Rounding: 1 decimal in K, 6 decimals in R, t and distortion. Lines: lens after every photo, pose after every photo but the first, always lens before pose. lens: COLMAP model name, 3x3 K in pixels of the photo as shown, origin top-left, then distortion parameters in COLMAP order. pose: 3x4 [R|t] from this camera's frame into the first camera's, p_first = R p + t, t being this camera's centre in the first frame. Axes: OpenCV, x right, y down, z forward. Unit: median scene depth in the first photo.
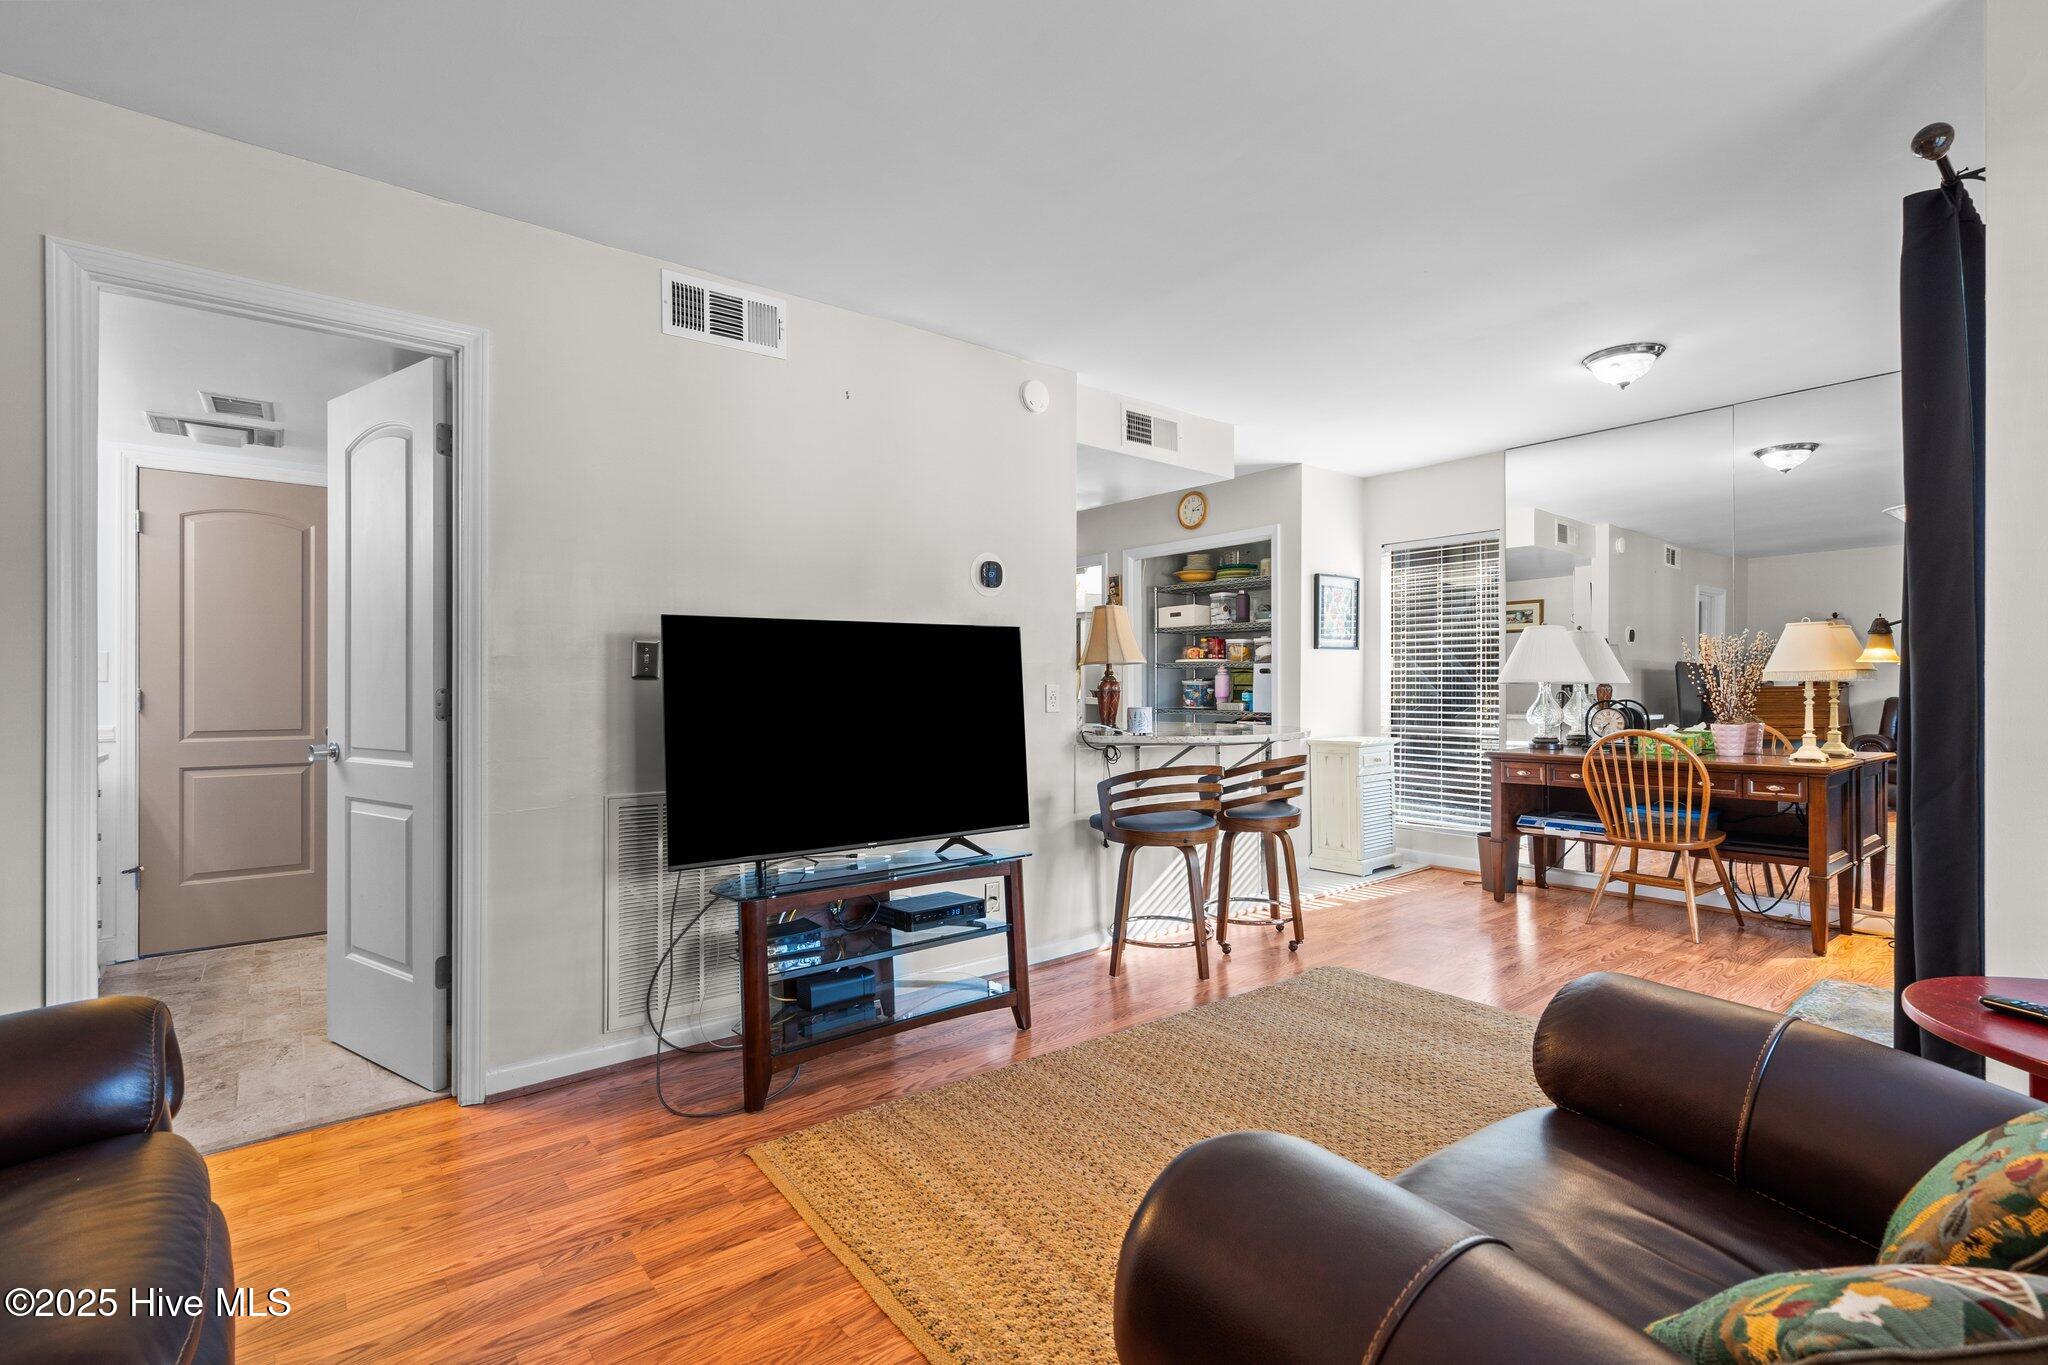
lens RADIAL K [[926.7, 0, 1020.4], [0, 926.7, 683.5], [0, 0, 1]] dist [-0.006783, 0.003227]
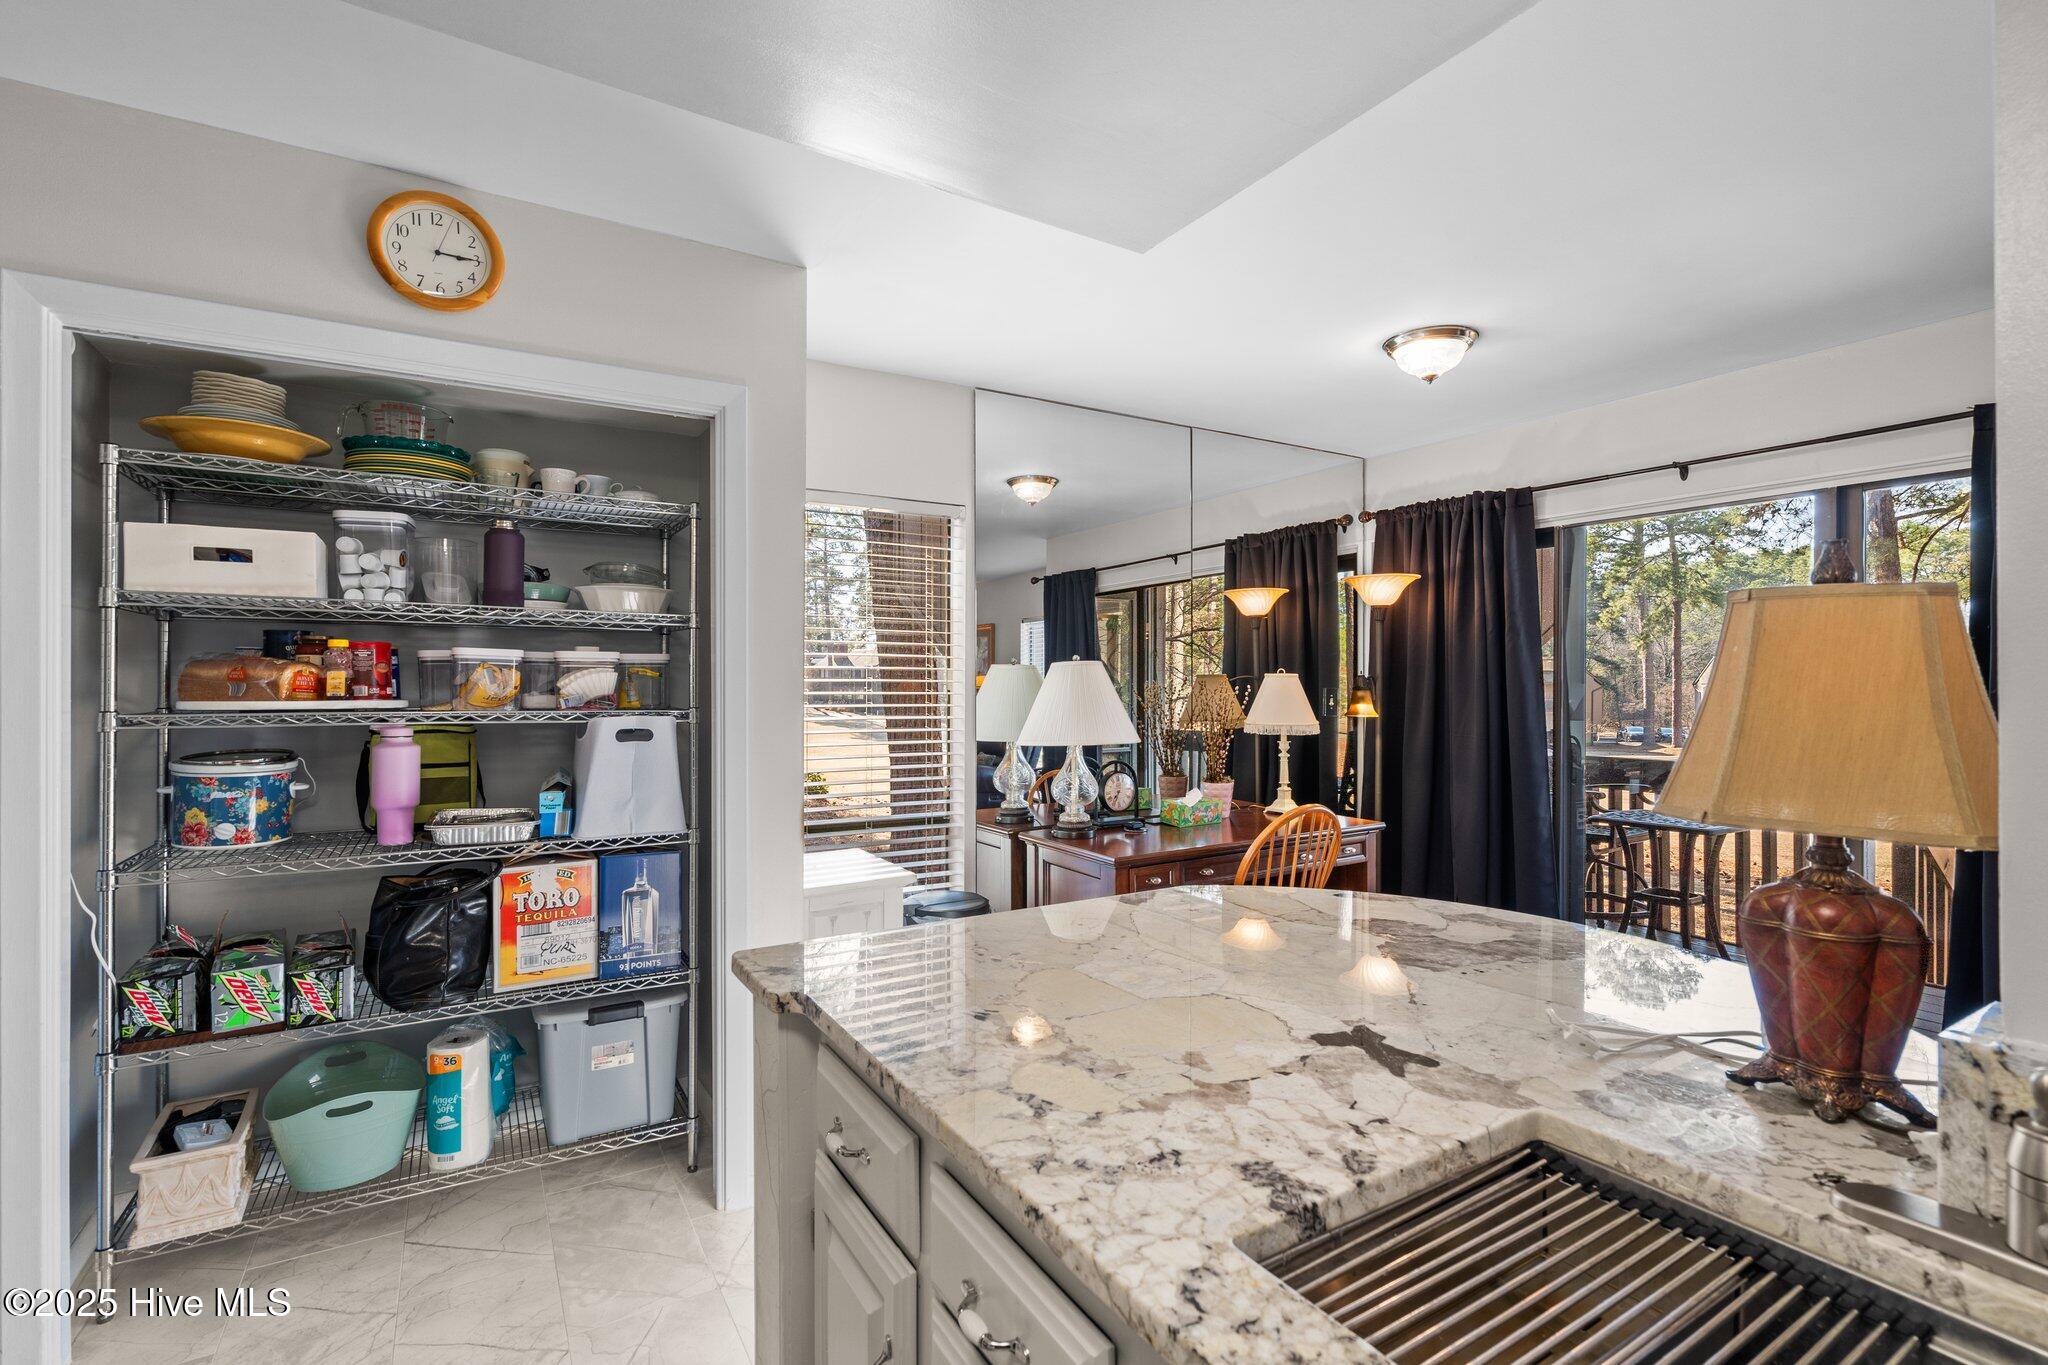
lens RADIAL K [[926.7, 0, 1011.6], [0, 926.7, 680.1], [0, 0, 1]] dist [-0.006783, 0.003227]
pose [[0.135291, 0.005624, 0.990790, -0.154821], [-0.004204, 0.999978, -0.005102, -0.050056], [-0.990797, -0.003475, 0.135311, 1.083607]]
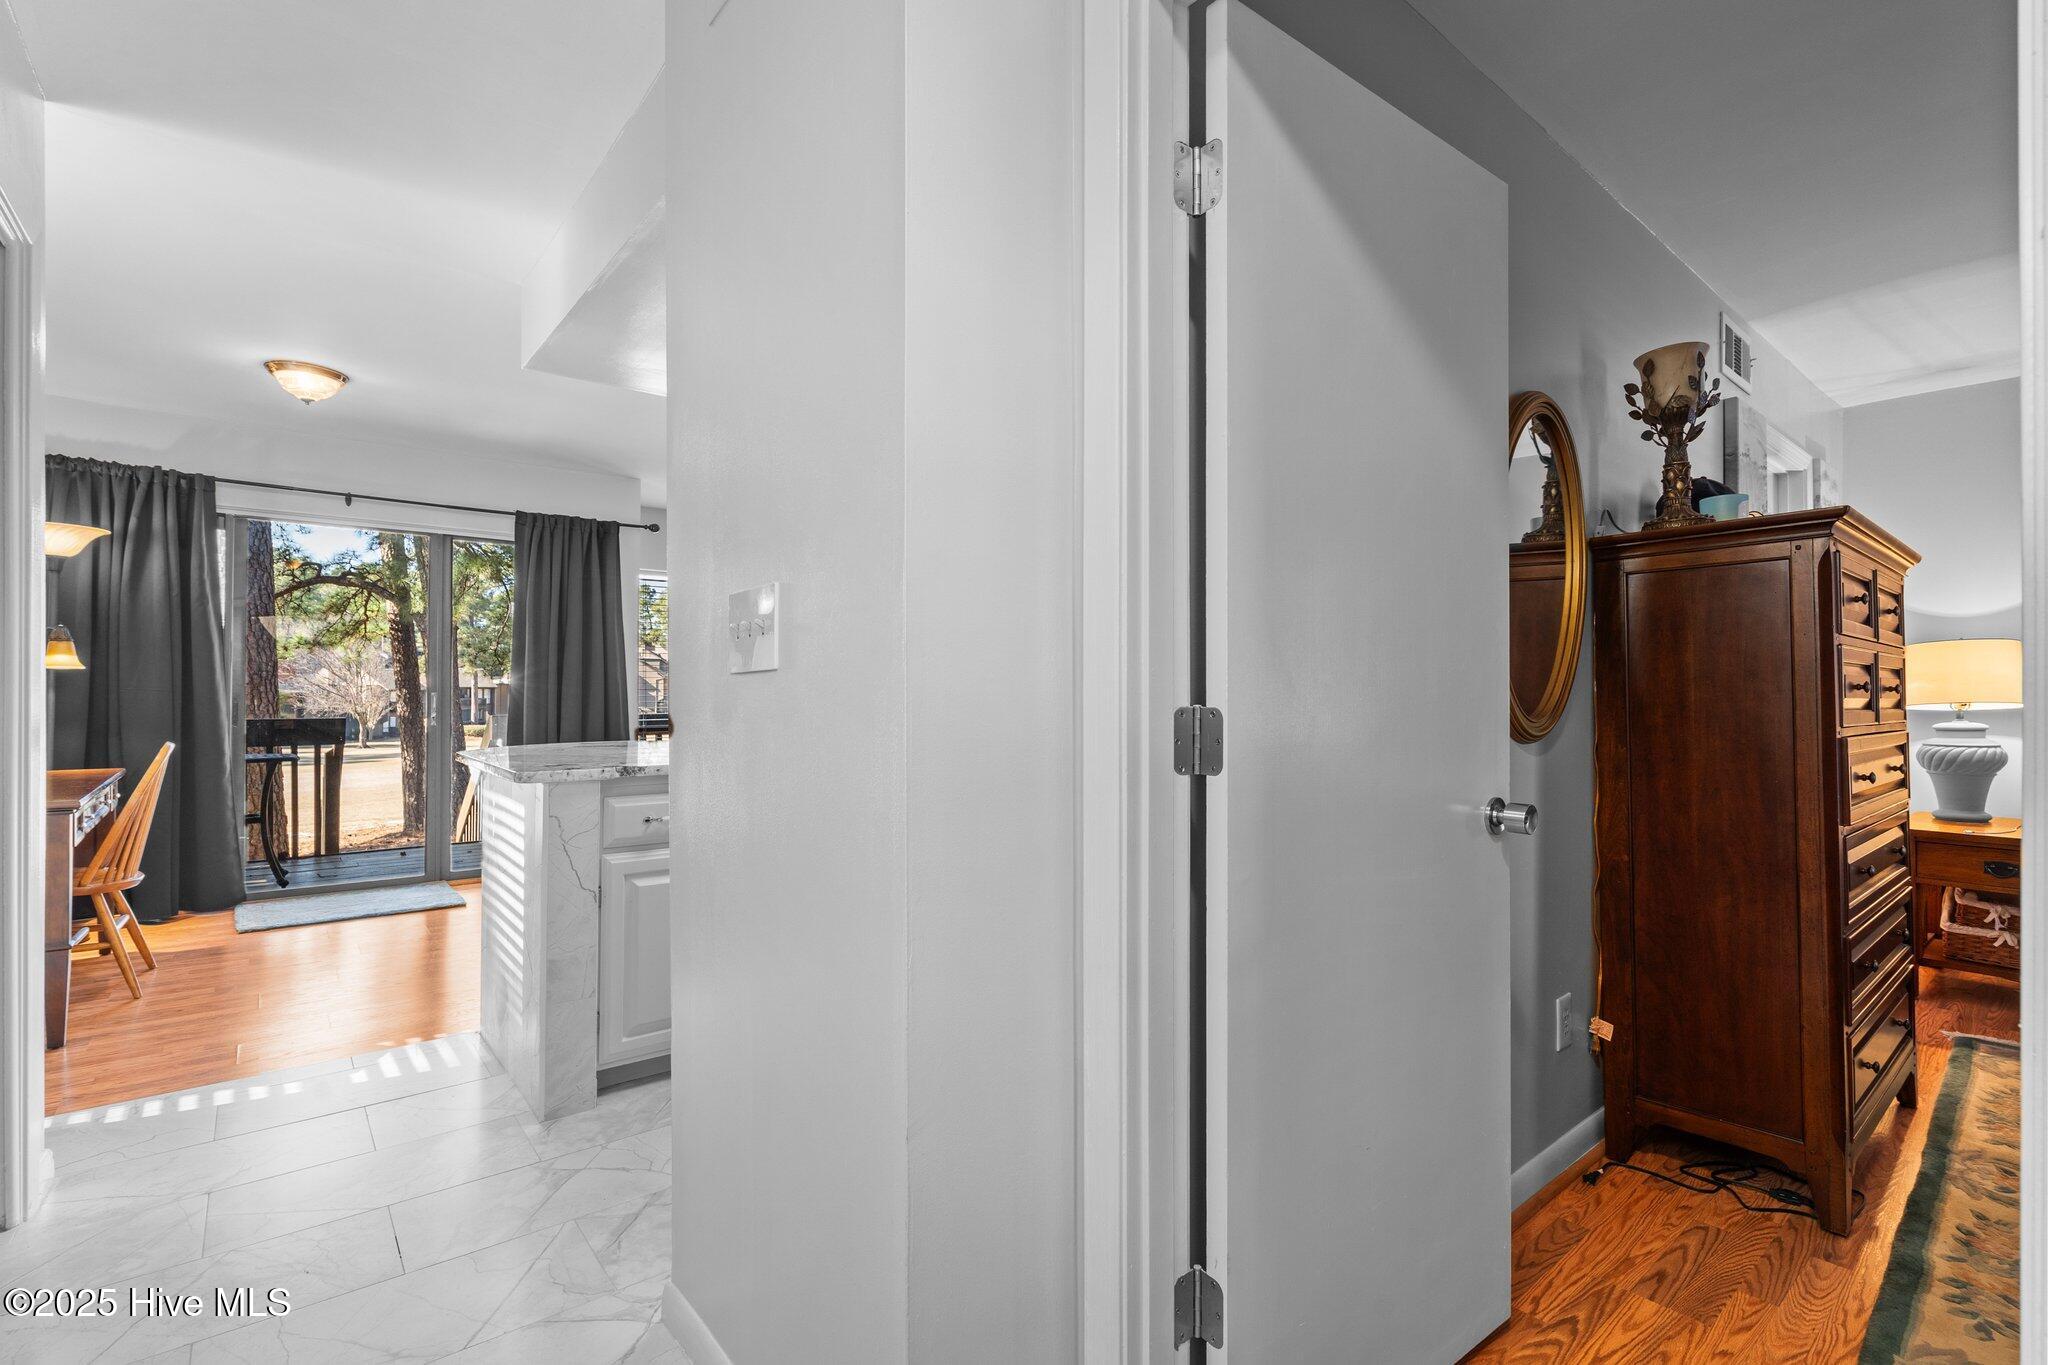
lens RADIAL K [[926.7, 0, 1017.8], [0, 926.7, 685.1], [0, 0, 1]] dist [-0.006783, 0.003227]
pose [[-0.999888, -0.000213, -0.014993, -0.107248], [-0.000069, 0.999954, -0.009636, 0.004787], [0.014994, -0.009634, -0.999841, 1.770562]]
